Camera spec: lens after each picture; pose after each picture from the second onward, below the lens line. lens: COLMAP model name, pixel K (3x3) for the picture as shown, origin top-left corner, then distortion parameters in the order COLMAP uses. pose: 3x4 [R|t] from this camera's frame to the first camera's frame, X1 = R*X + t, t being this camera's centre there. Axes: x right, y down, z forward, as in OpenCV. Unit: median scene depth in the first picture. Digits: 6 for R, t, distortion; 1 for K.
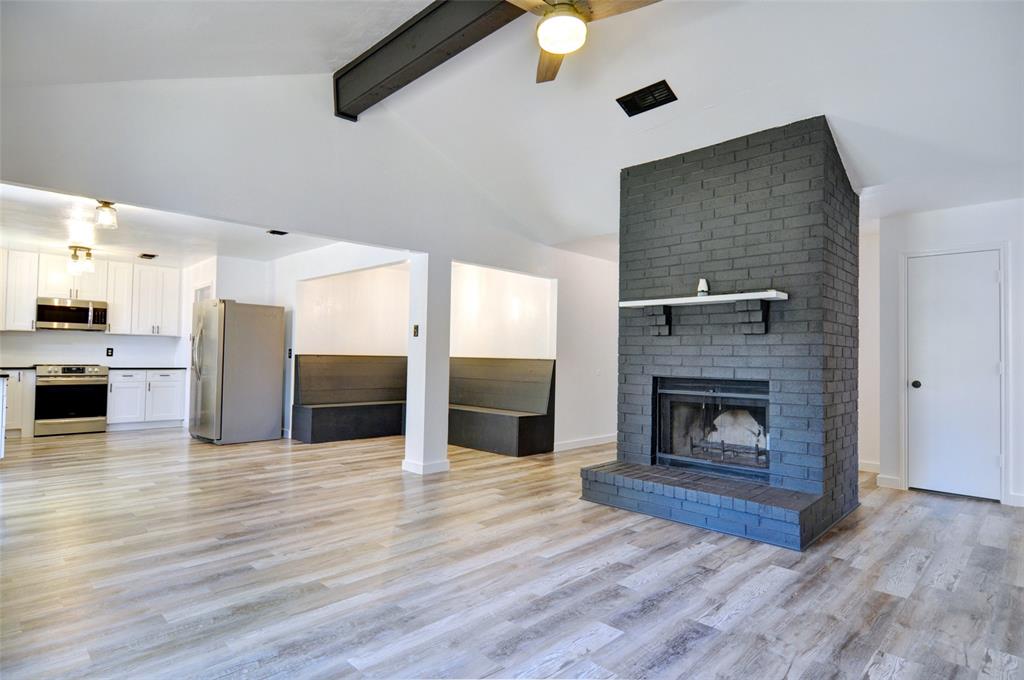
lens RADIAL K [[543.3, 0, 512.9], [0, 543.3, 342.3], [0, 0, 1]] dist [0.014420, -0.011865]
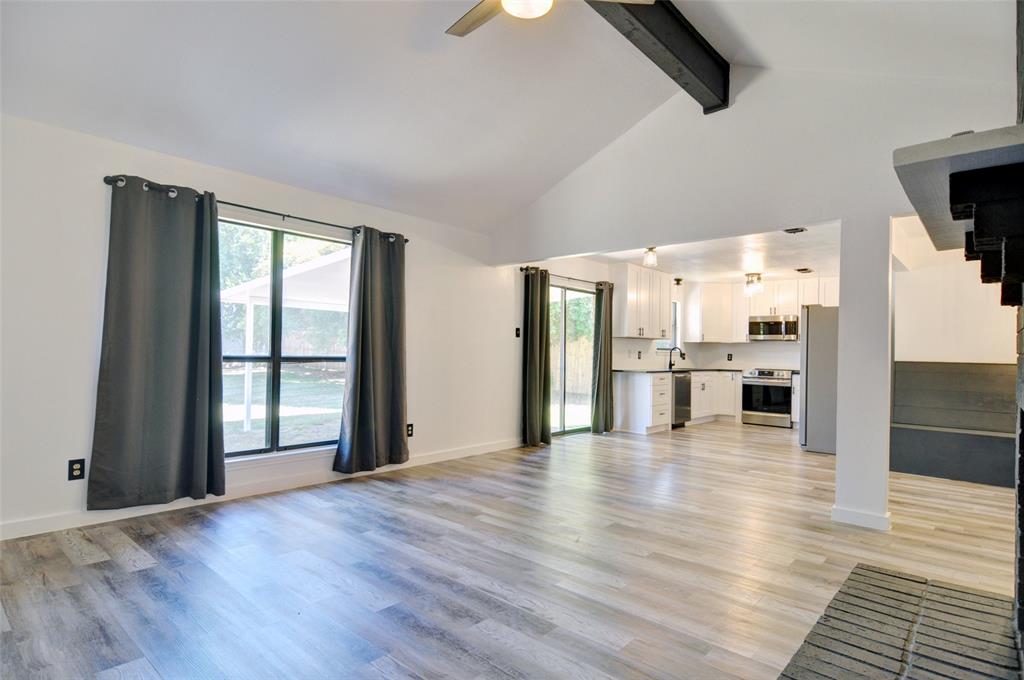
lens RADIAL K [[543.3, 0, 512.9], [0, 543.3, 342.3], [0, 0, 1]] dist [0.014420, -0.011865]
pose [[0.051952, -0.031175, -0.998163, 0.434397], [0.006888, 0.999500, -0.030858, 0.016790], [0.998626, -0.005272, 0.052141, 0.412188]]
